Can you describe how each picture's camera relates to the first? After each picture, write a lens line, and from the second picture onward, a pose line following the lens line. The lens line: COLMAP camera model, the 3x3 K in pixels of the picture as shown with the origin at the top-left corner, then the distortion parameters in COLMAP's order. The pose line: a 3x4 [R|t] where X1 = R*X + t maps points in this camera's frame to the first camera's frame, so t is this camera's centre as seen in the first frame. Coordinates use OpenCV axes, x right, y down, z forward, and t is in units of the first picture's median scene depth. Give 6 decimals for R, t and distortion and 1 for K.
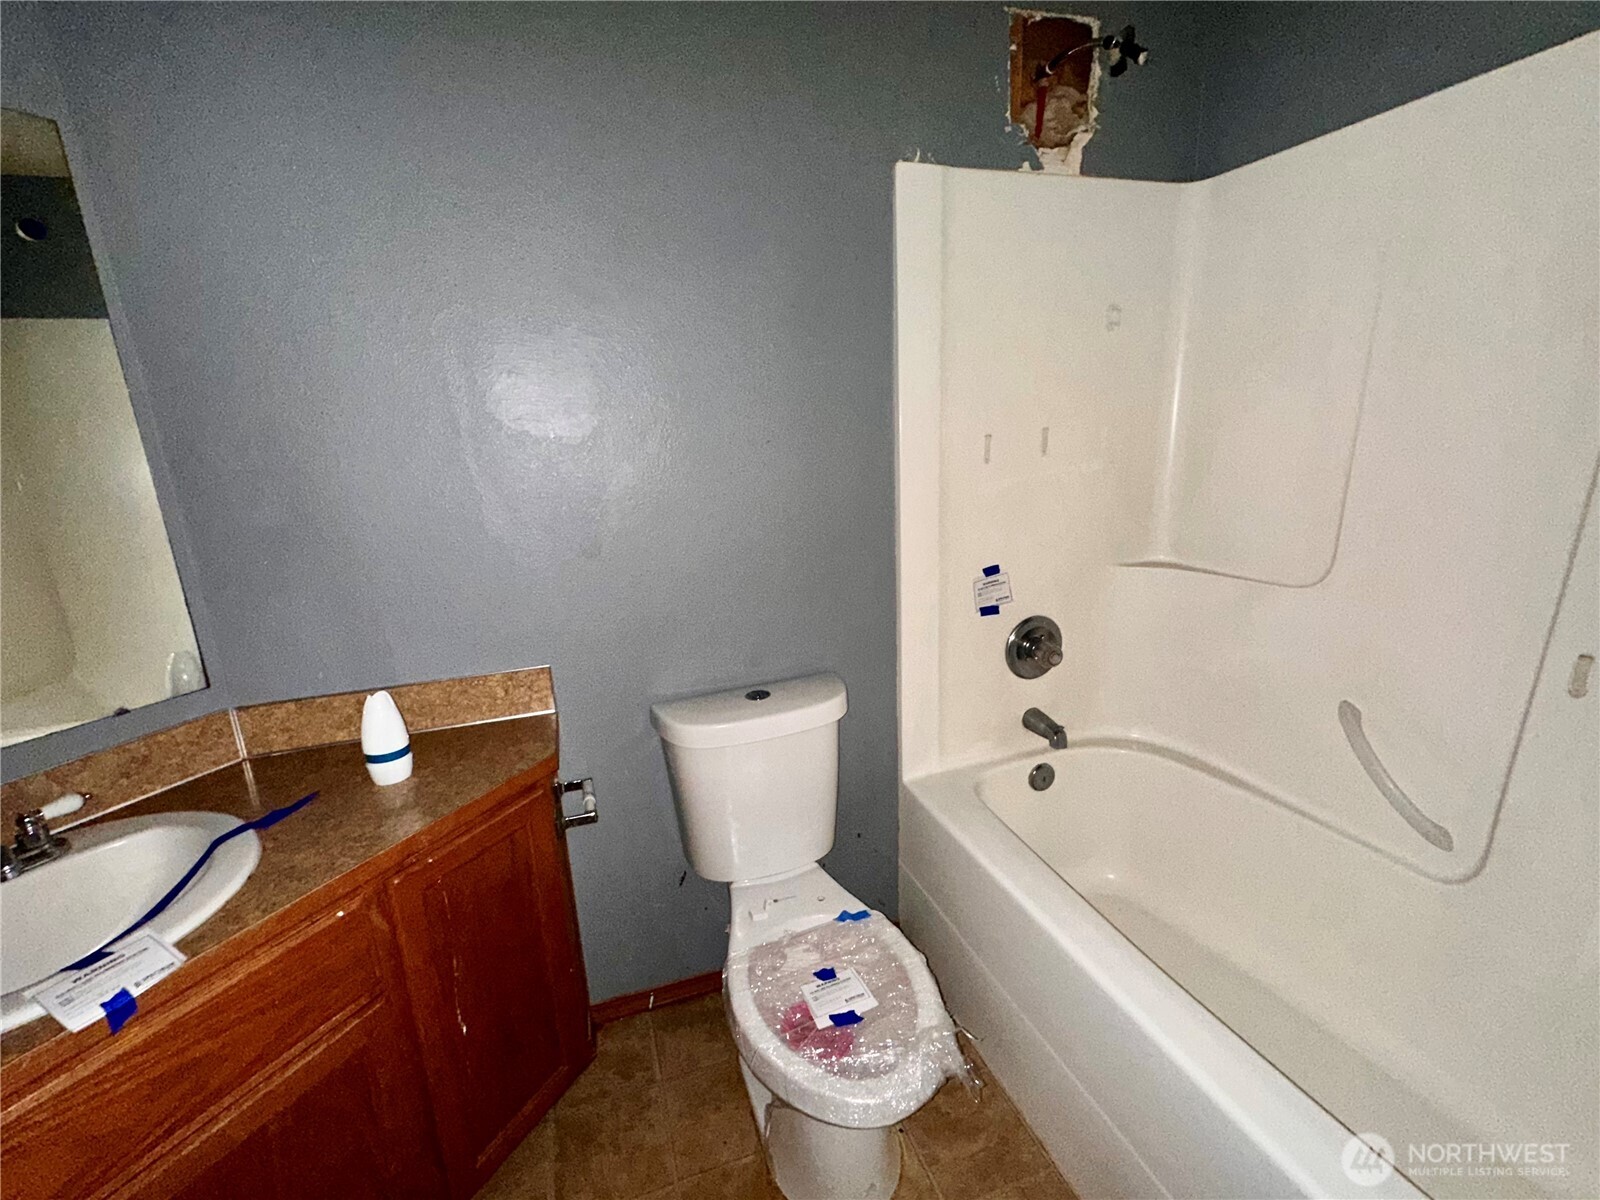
lens RADIAL K [[701.2, 0, 800.0], [0, 701.2, 600.0], [0, 0, 1]] dist [0.000642, -0.000016]
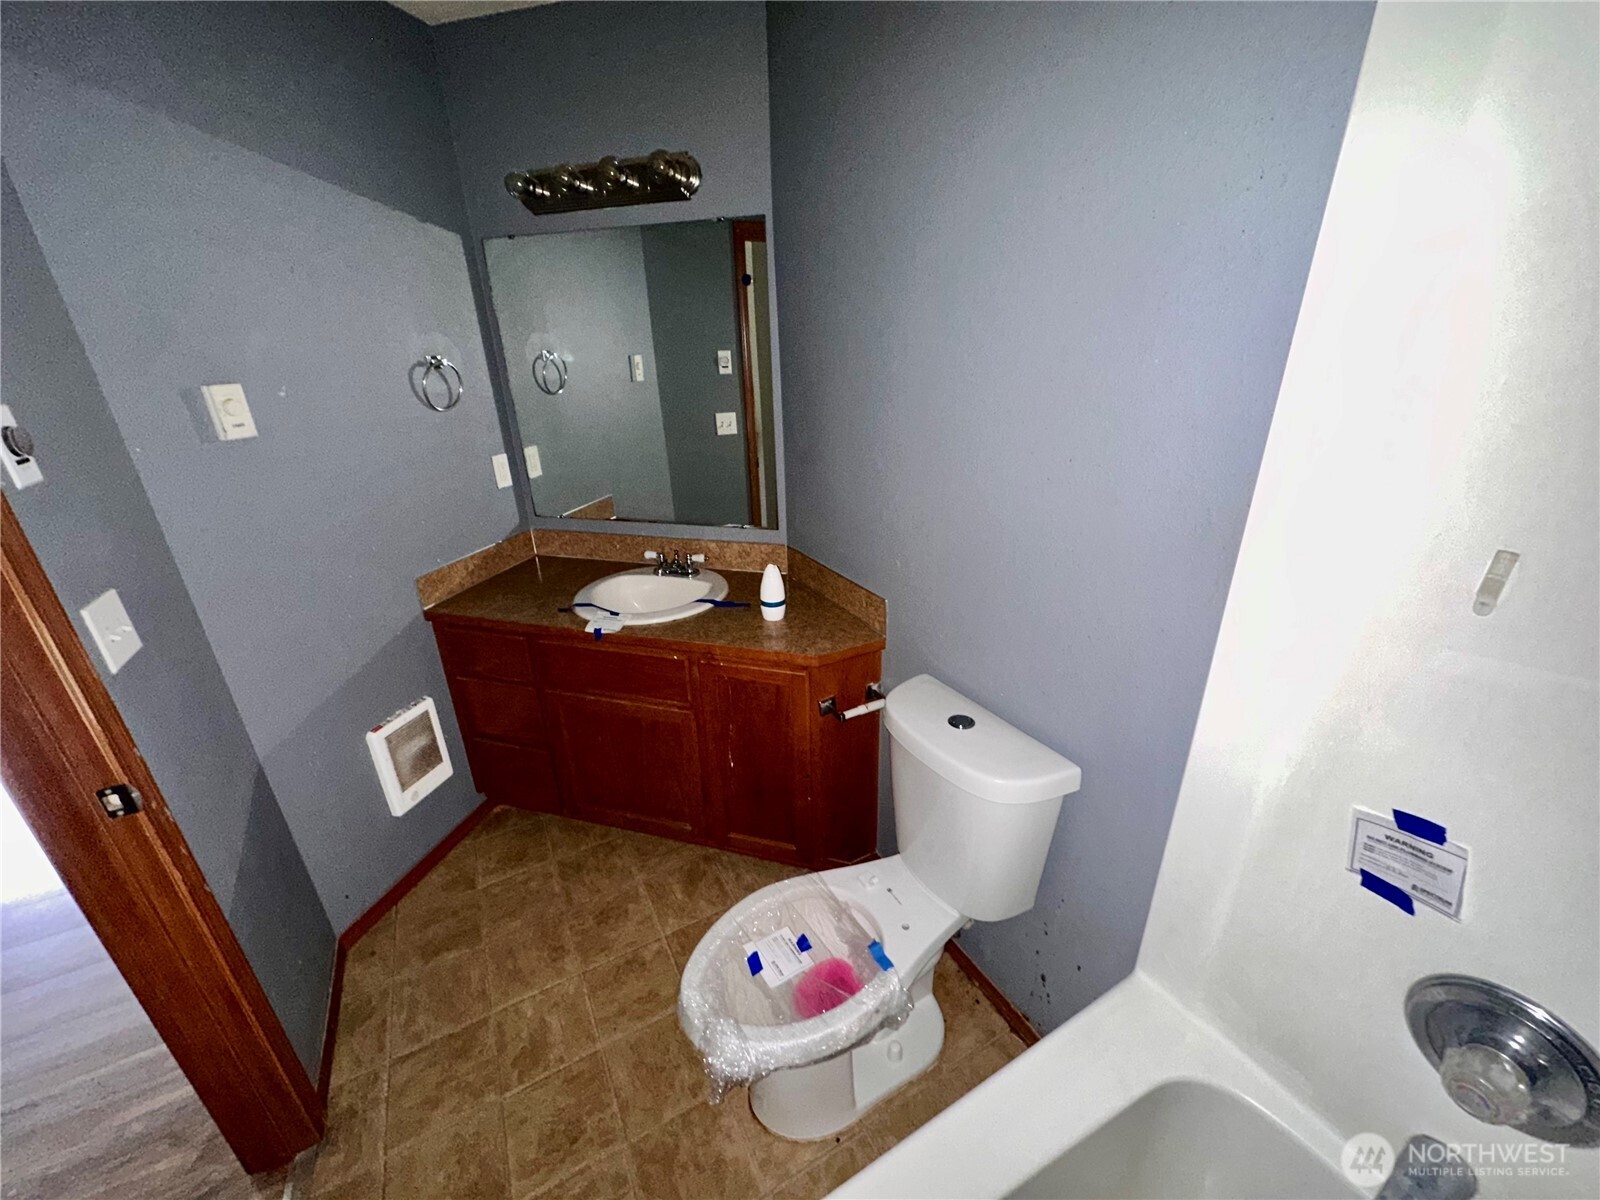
lens RADIAL K [[630.9, 0, 800.0], [0, 630.9, 600.0], [0, 0, 1]] dist [-0.000081, 0.000118]
pose [[0.191735, 0.414079, -0.889818, 0.742436], [-0.235805, 0.899518, 0.367782, -0.347140], [0.952698, 0.139307, 0.270111, 0.682415]]
